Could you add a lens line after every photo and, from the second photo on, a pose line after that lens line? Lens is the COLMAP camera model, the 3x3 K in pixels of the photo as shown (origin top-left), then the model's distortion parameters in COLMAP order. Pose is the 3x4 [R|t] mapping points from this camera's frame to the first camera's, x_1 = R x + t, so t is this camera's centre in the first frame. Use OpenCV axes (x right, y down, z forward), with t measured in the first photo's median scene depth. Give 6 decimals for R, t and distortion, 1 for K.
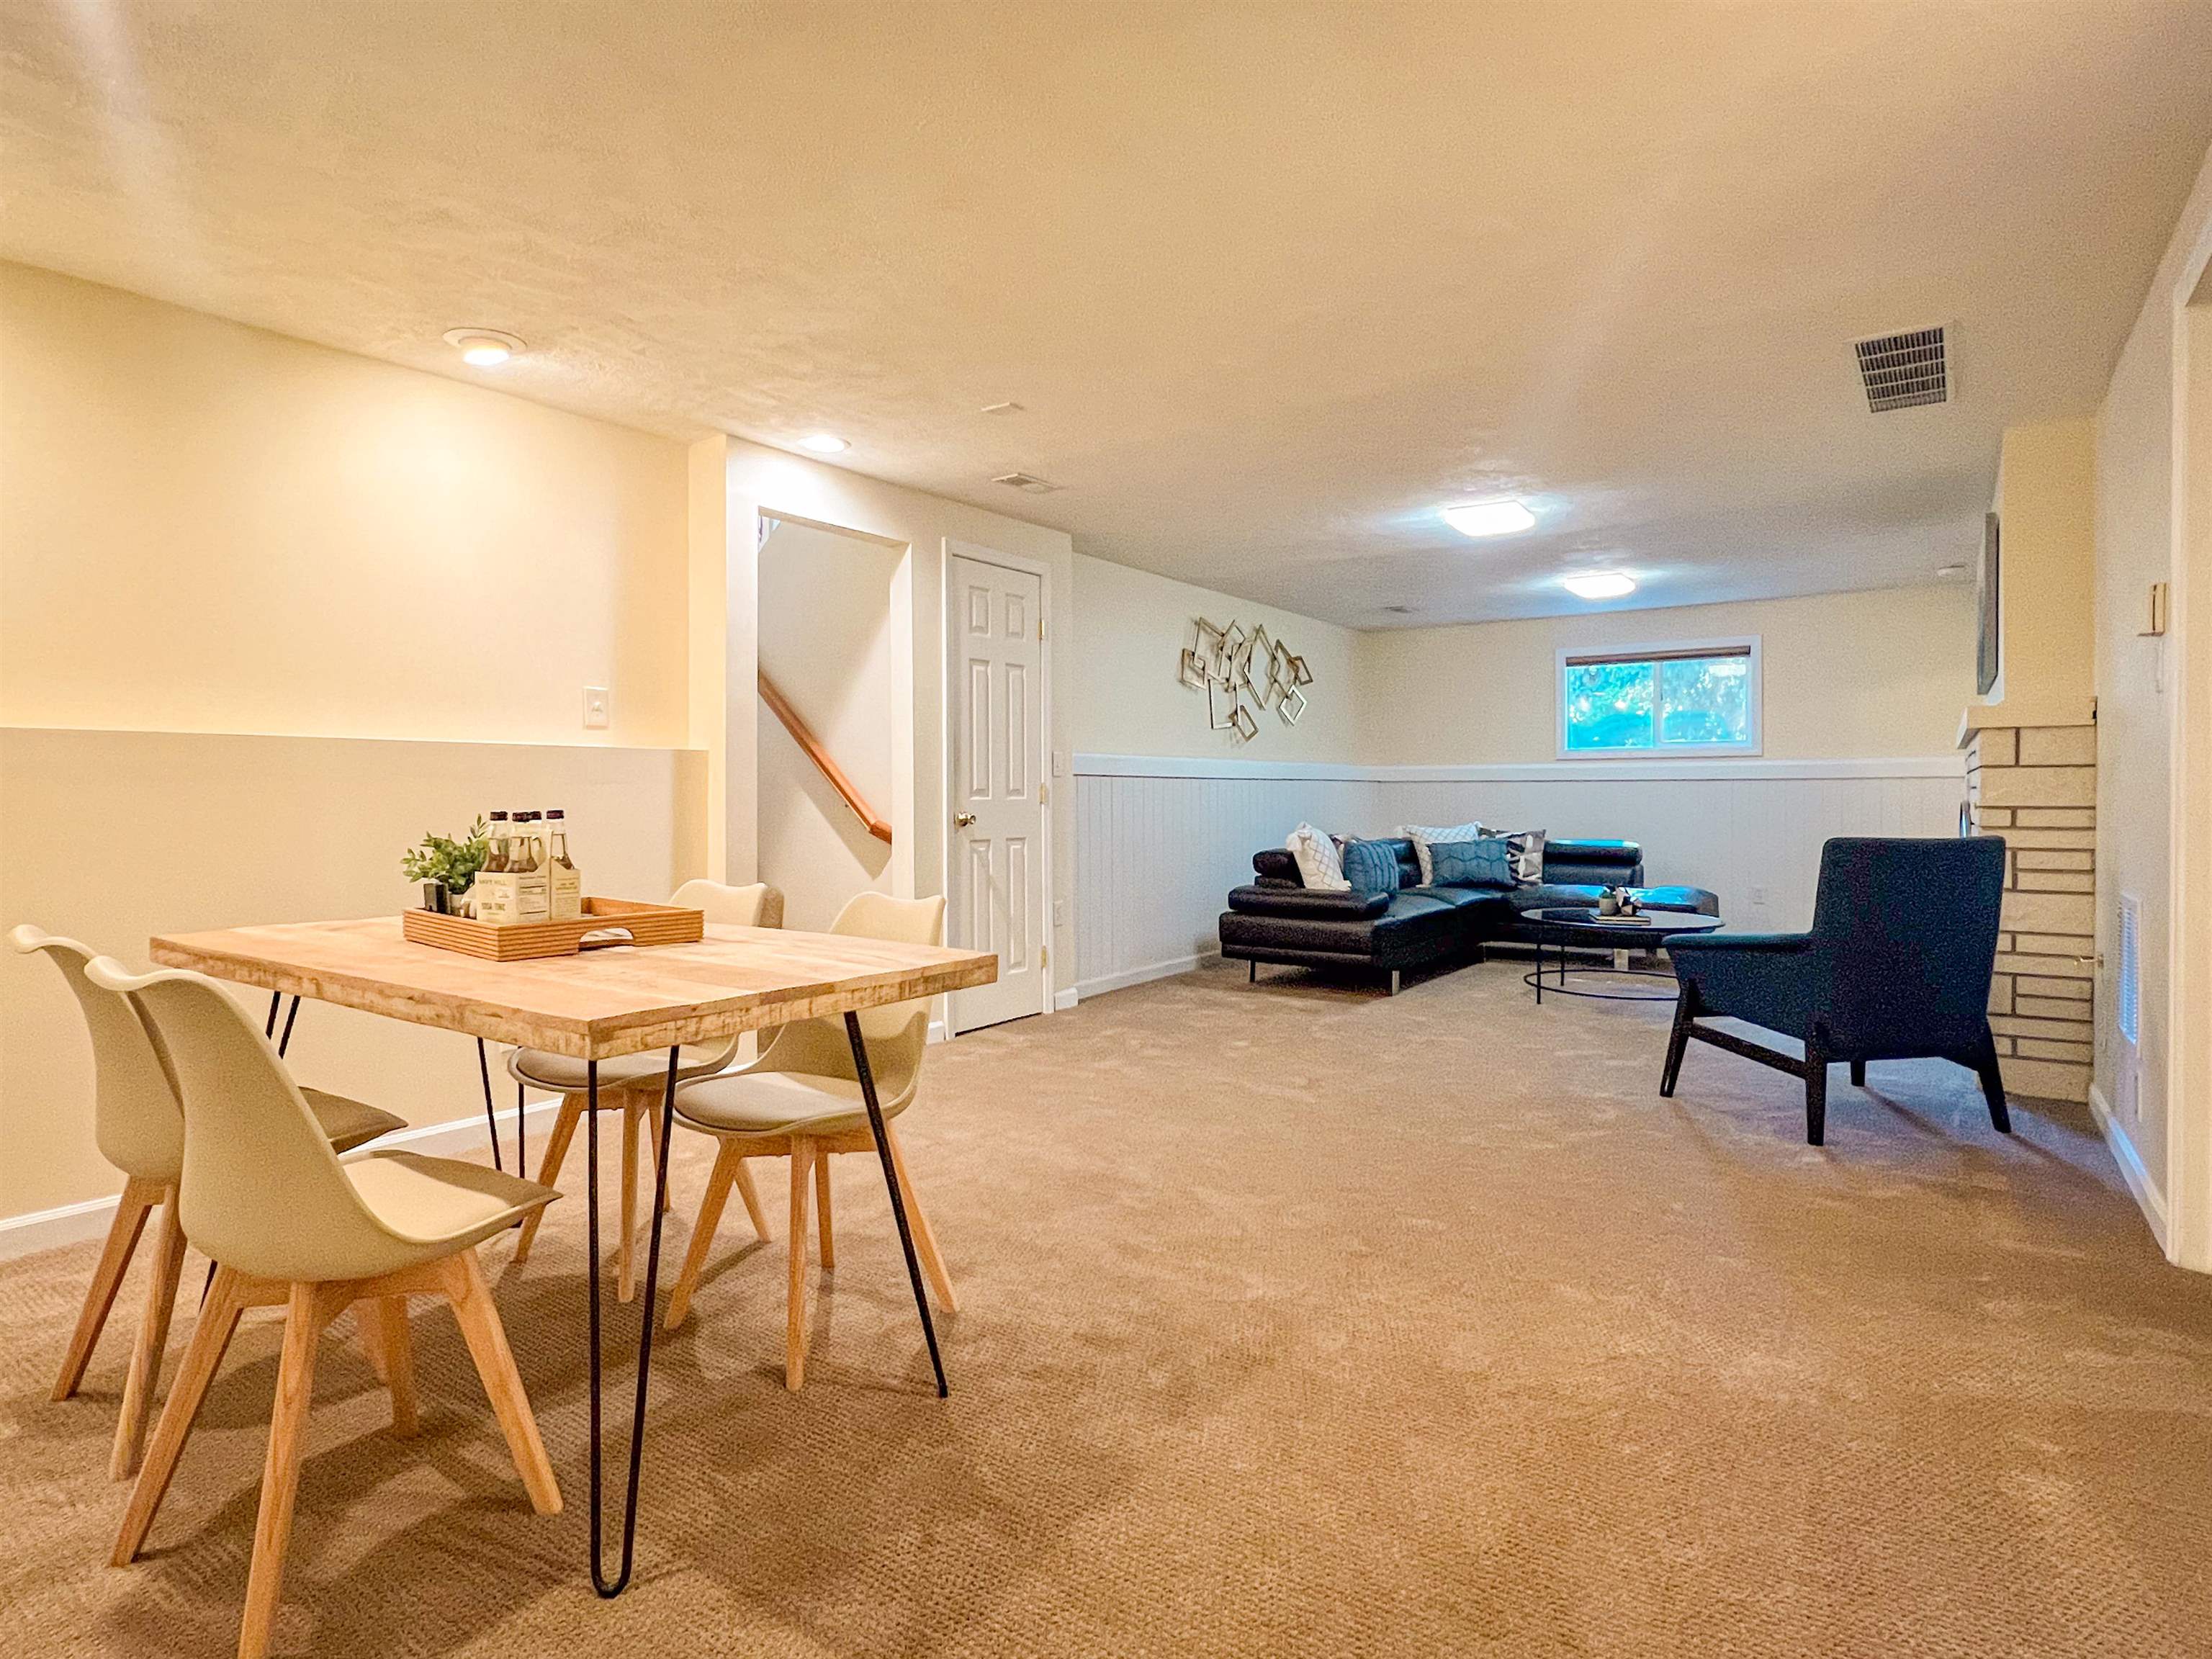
lens RADIAL K [[1194.9, 0, 1101.0], [0, 1194.9, 814.9], [0, 0, 1]] dist [-0.005770, 0.002181]
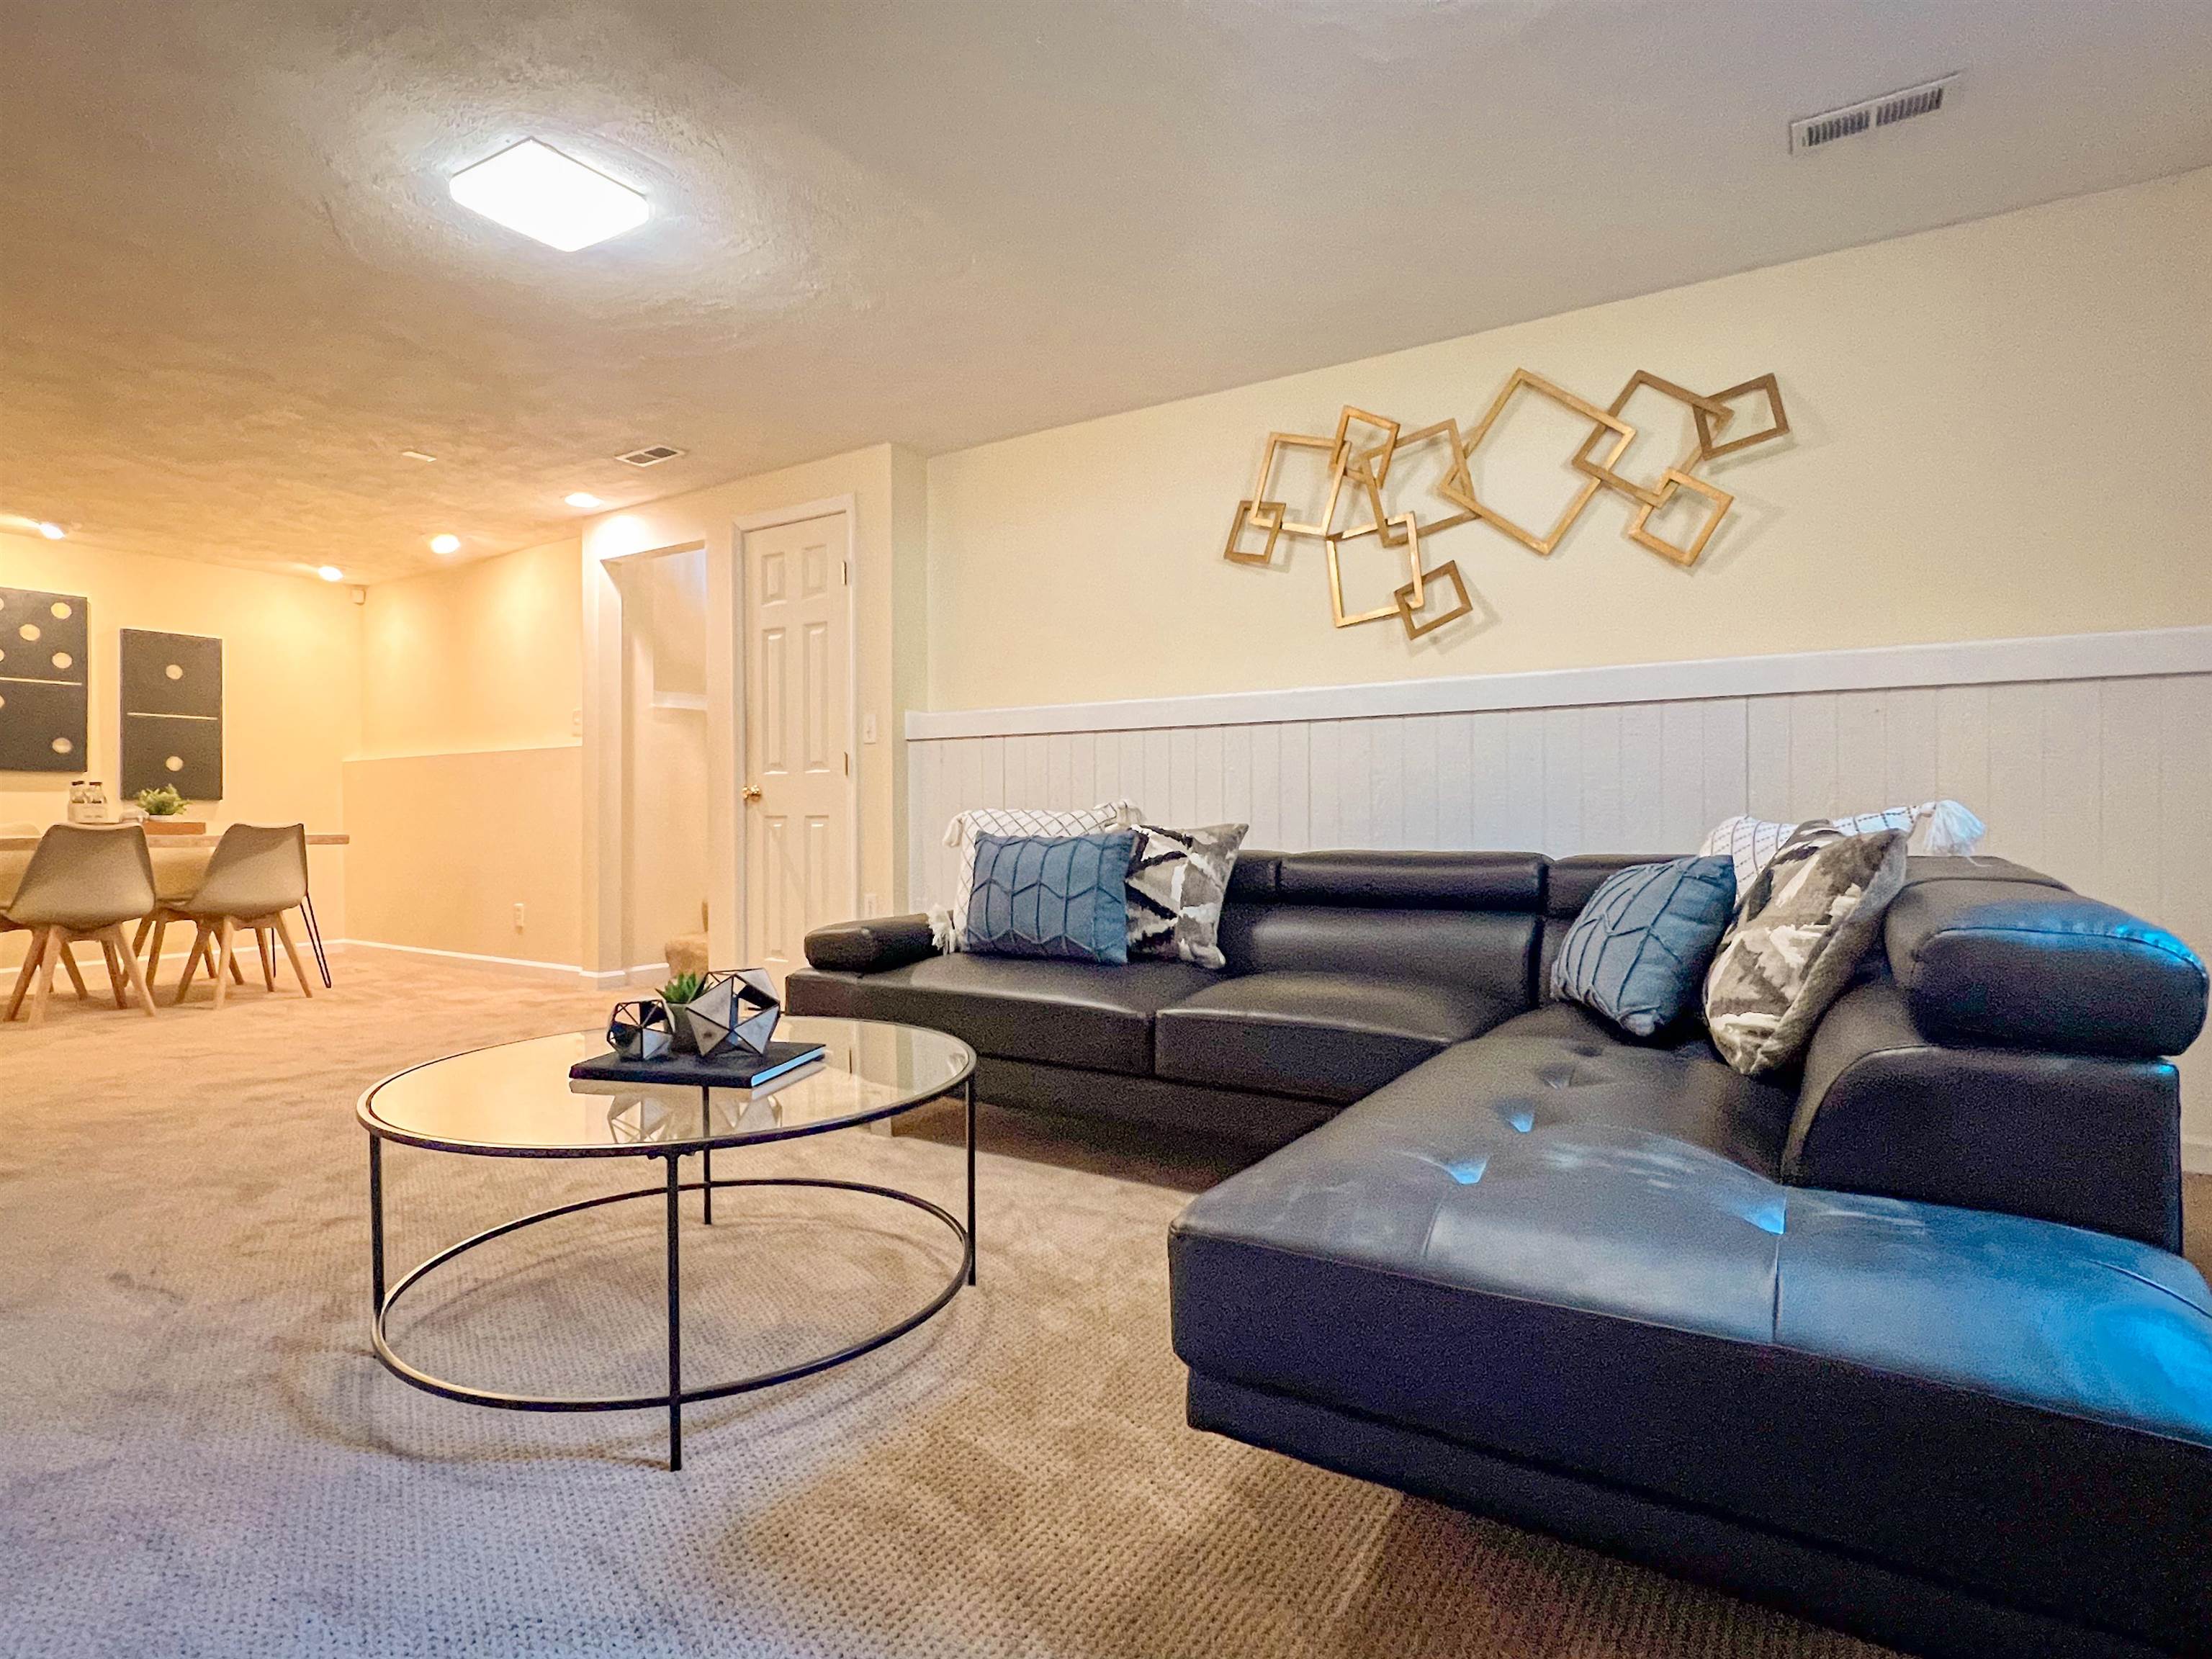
lens RADIAL K [[1194.9, 0, 1098.3], [0, 1194.9, 830.2], [0, 0, 1]] dist [-0.005770, 0.002181]
pose [[0.049554, 0.003612, -0.998765, 0.789299], [-0.010370, 0.999941, 0.003102, 0.023798], [0.998718, 0.010204, 0.049589, 1.102814]]
